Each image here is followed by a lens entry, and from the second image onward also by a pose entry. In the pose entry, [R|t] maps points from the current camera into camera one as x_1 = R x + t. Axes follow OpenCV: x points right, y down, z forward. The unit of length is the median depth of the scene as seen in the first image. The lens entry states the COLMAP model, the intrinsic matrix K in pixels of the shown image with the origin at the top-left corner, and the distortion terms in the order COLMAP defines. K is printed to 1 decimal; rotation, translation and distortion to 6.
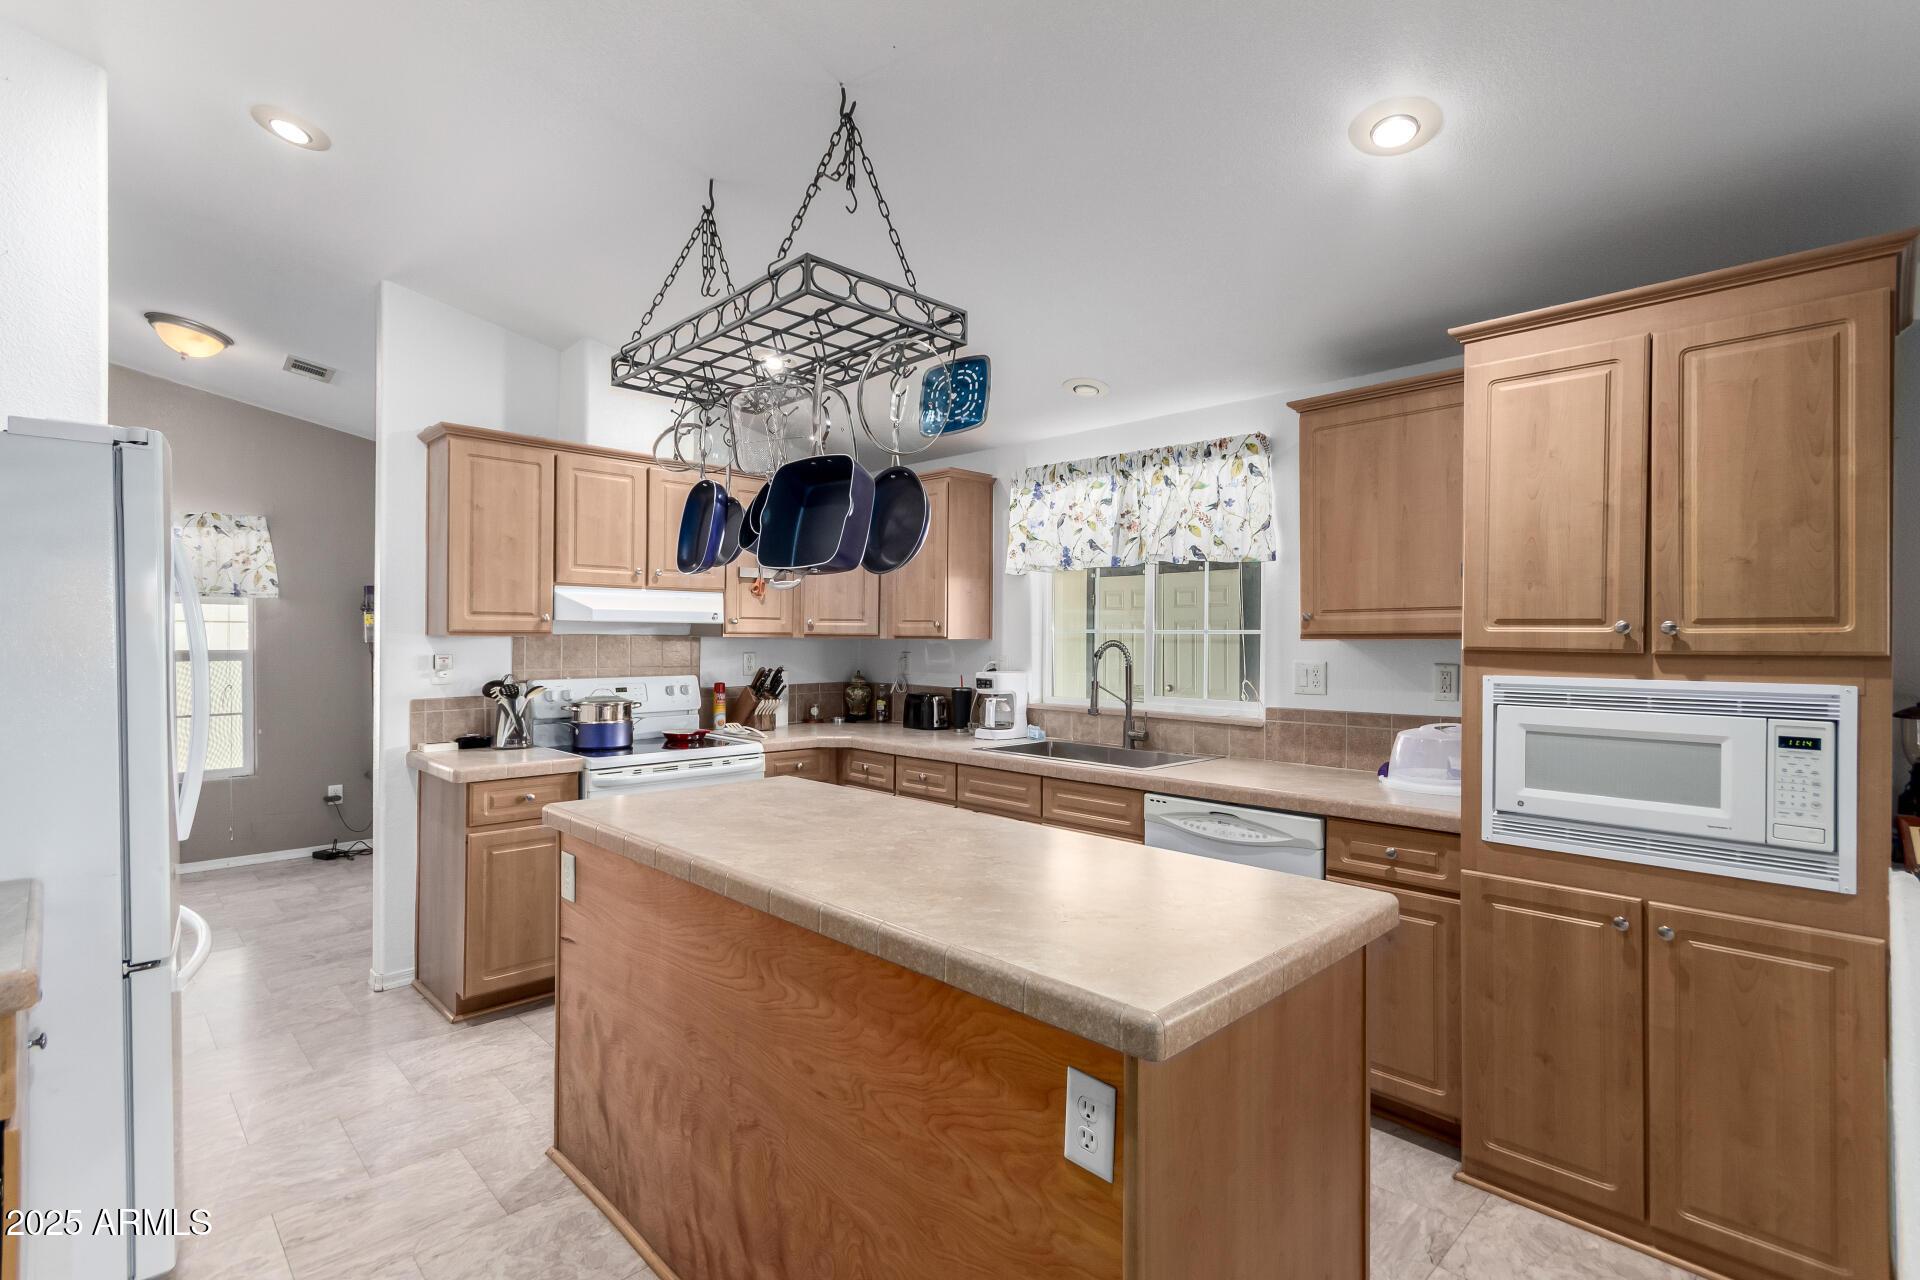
lens RADIAL K [[903.6, 0, 961.3], [0, 903.6, 643.6], [0, 0, 1]] dist [0.006595, 0.000680]
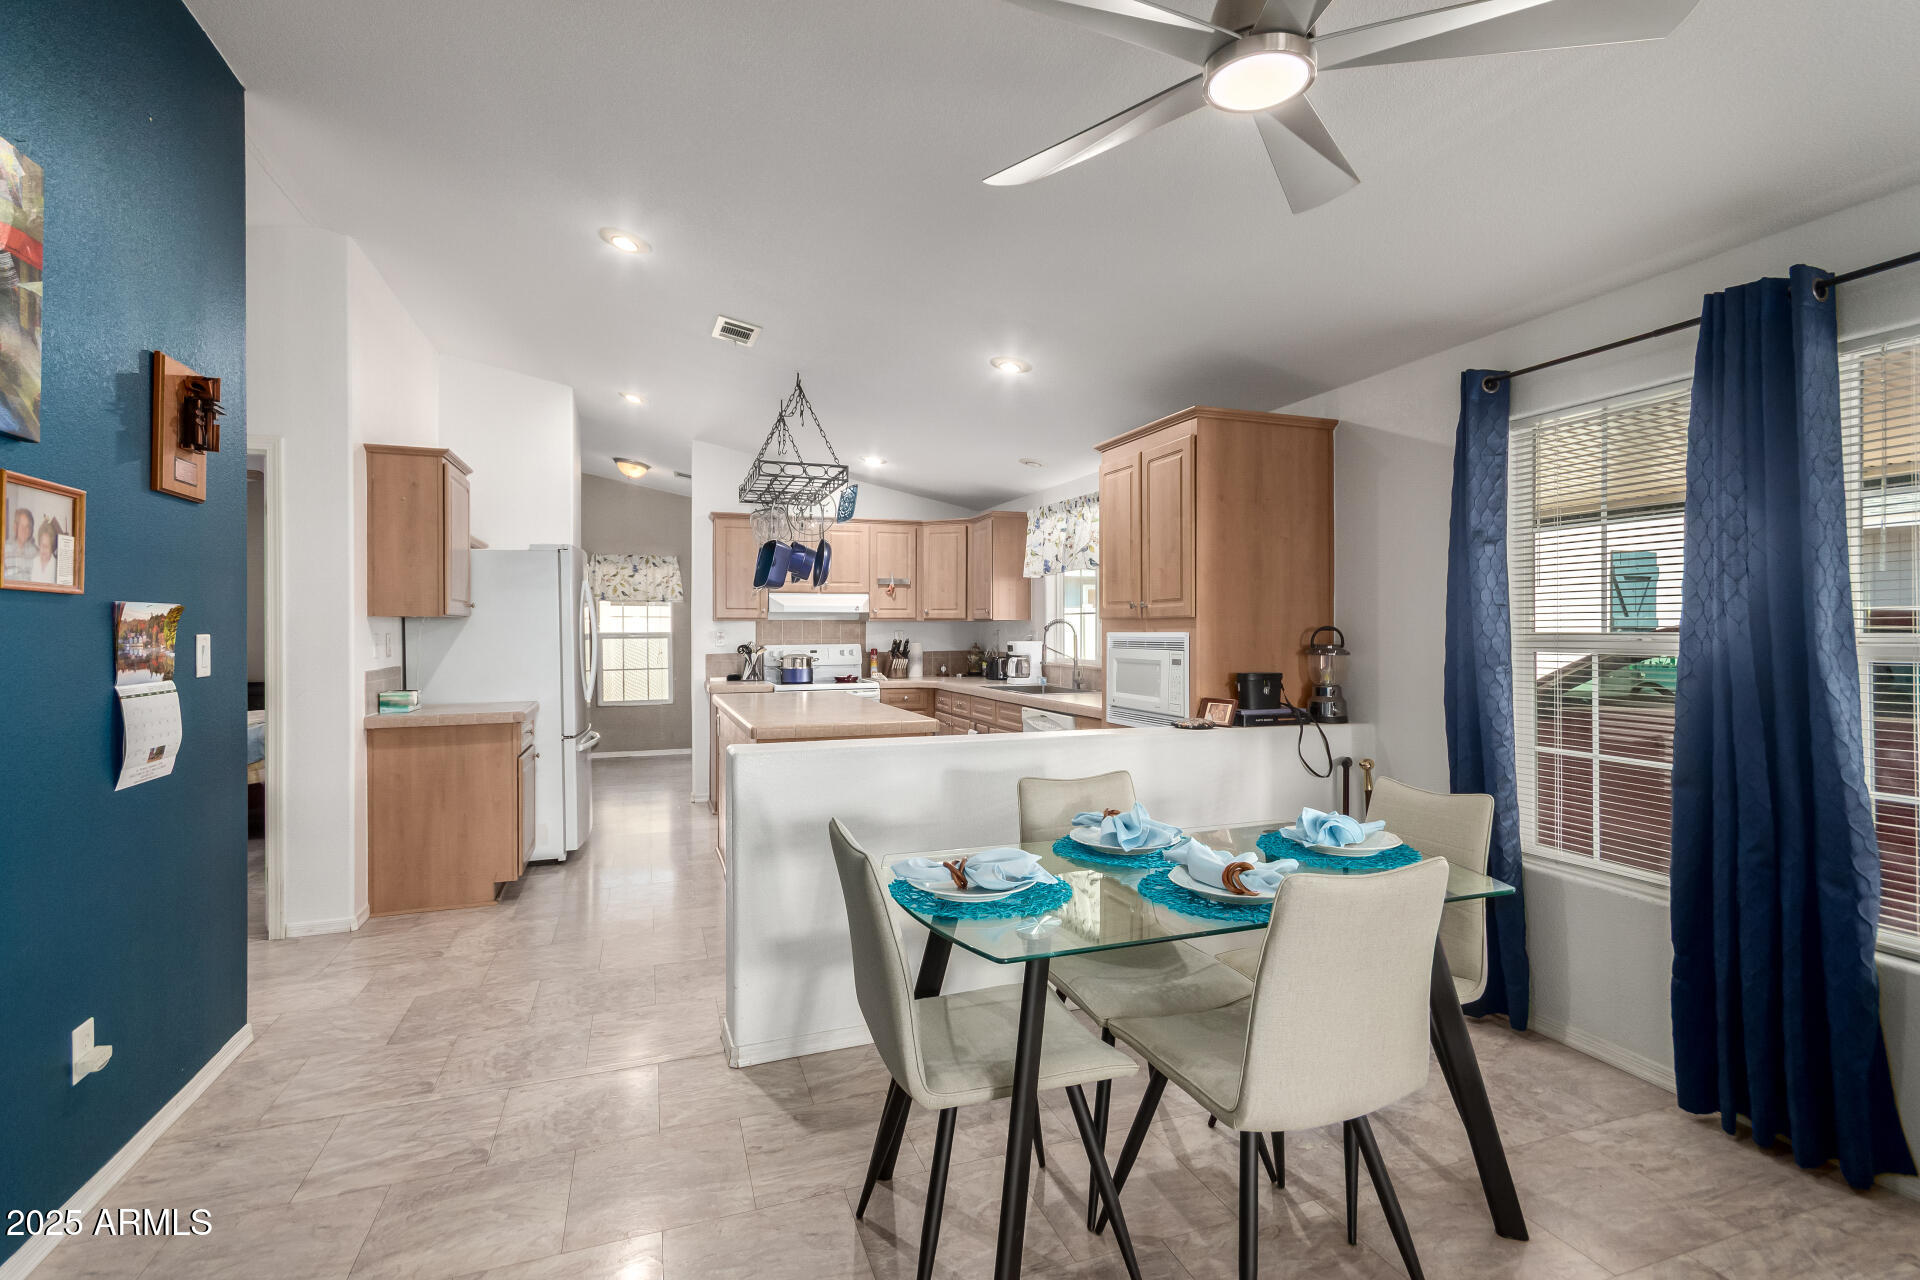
lens RADIAL K [[903.6, 0, 962.6], [0, 903.6, 633.2], [0, 0, 1]] dist [0.006595, 0.000680]
pose [[0.904446, -0.006427, -0.426540, 0.645466], [0.005476, 0.999979, -0.003455, 0.024172], [0.426554, 0.000789, 0.904462, -0.465277]]
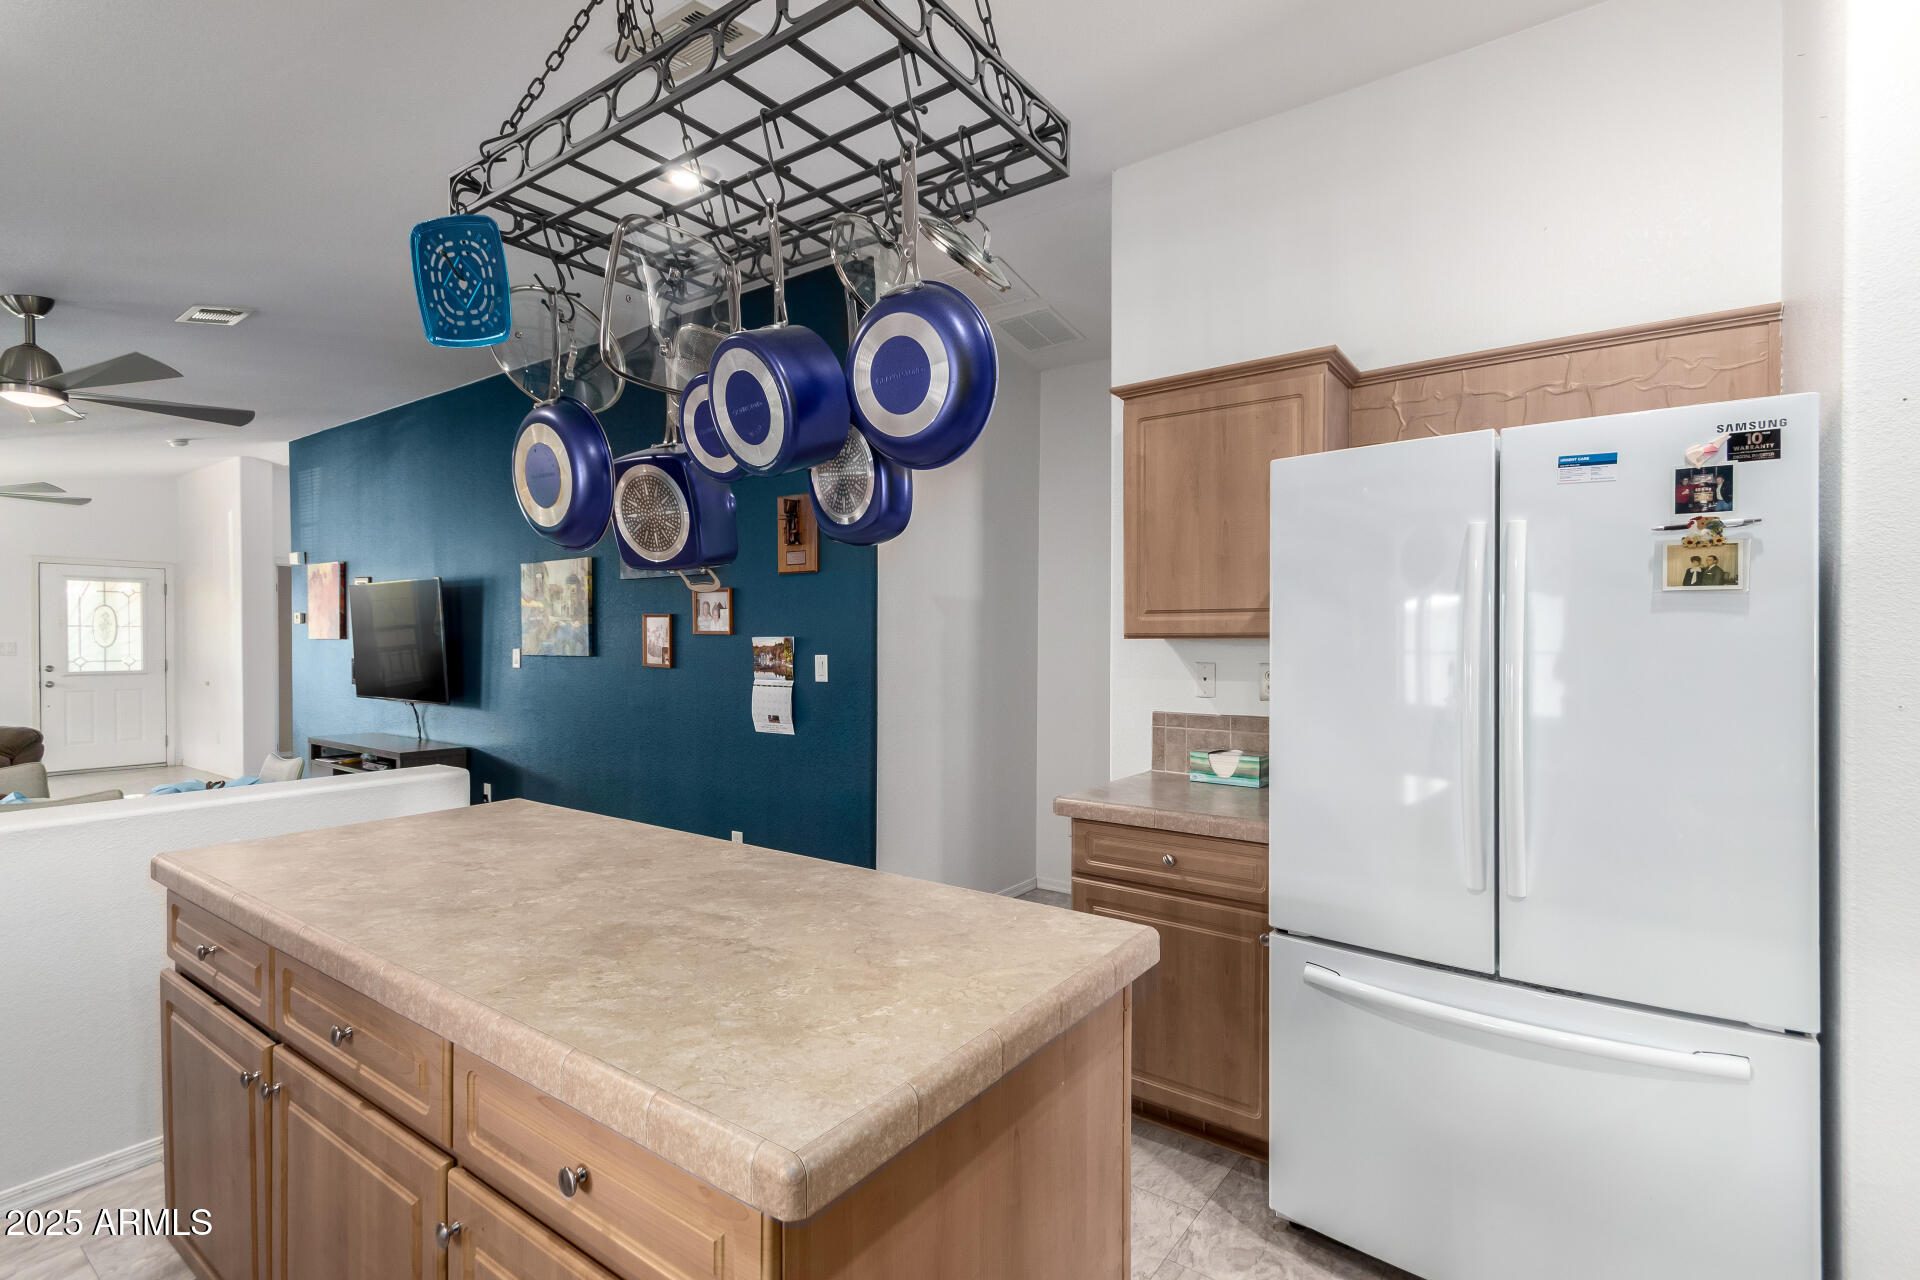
lens RADIAL K [[903.6, 0, 972.3], [0, 903.6, 638.7], [0, 0, 1]] dist [0.006595, 0.000680]
pose [[-0.984250, -0.006620, -0.176659, -0.139913], [-0.007988, 0.999943, 0.007032, -0.007843], [0.176602, 0.008333, -0.984247, 0.978692]]
